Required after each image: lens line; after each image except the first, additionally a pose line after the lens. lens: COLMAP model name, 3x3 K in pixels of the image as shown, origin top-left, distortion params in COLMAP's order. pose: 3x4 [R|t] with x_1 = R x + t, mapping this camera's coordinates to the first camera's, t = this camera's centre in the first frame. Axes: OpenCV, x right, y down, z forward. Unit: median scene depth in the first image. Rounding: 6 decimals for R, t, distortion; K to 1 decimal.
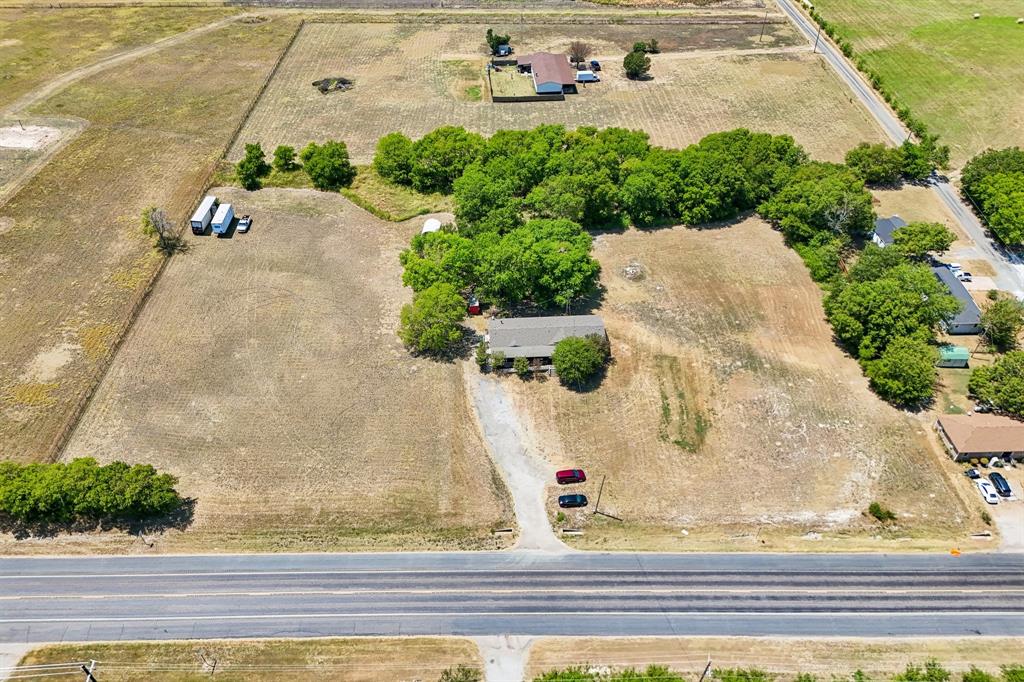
lens RADIAL K [[753.5, 0, 510.1], [0, 753.5, 340.8], [0, 0, 1]] dist [0.079559, -0.082434]
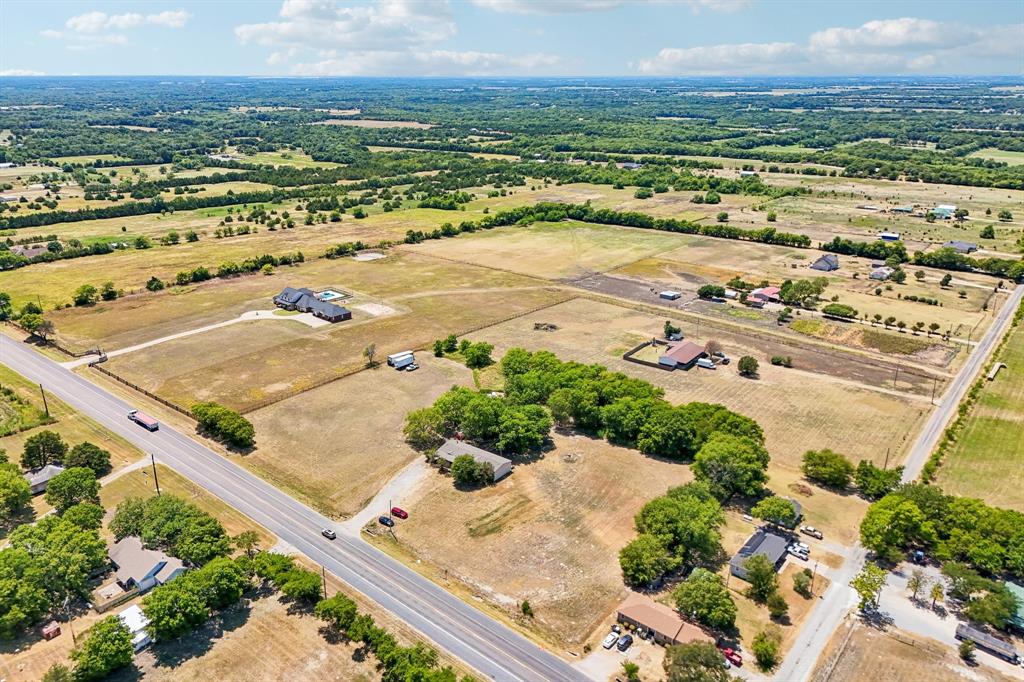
lens RADIAL K [[753.5, 0, 510.1], [0, 753.5, 340.8], [0, 0, 1]] dist [0.079559, -0.082434]
pose [[0.762591, 0.224809, -0.606561, 0.840008], [-0.442802, 0.864970, -0.236123, 0.098664], [0.471574, 0.448651, 0.759164, -0.214672]]
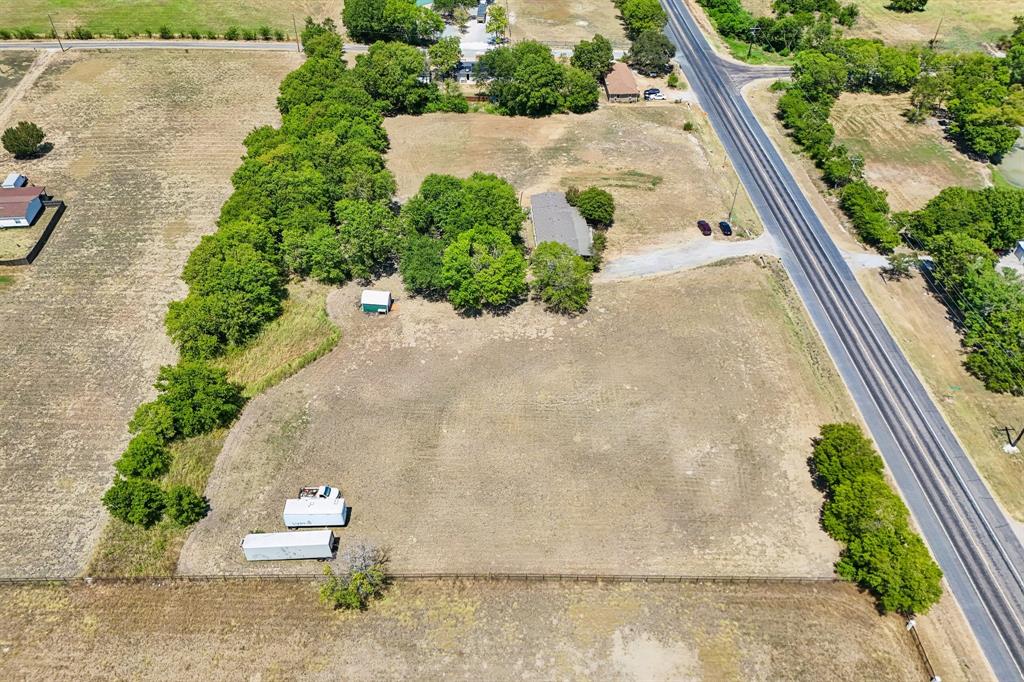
lens RADIAL K [[753.5, 0, 510.1], [0, 753.5, 340.8], [0, 0, 1]] dist [0.079559, -0.082434]
pose [[-0.010545, -0.679625, 0.733484, -0.726240], [0.669311, 0.540174, 0.510133, -0.437184], [-0.742908, 0.496308, 0.449185, 0.541078]]
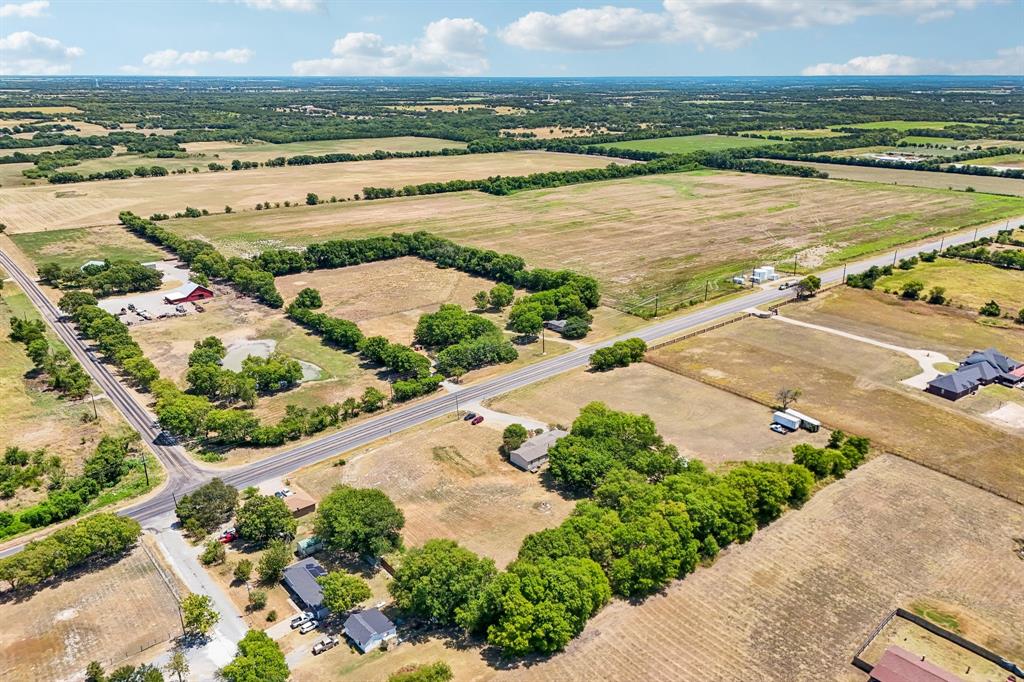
lens RADIAL K [[753.5, 0, 510.1], [0, 753.5, 340.8], [0, 0, 1]] dist [0.079559, -0.082434]
pose [[-0.788611, 0.214309, -0.576338, 0.833617], [-0.410544, 0.514268, 0.752982, -1.105703], [0.457763, 0.830421, -0.317574, 1.087636]]
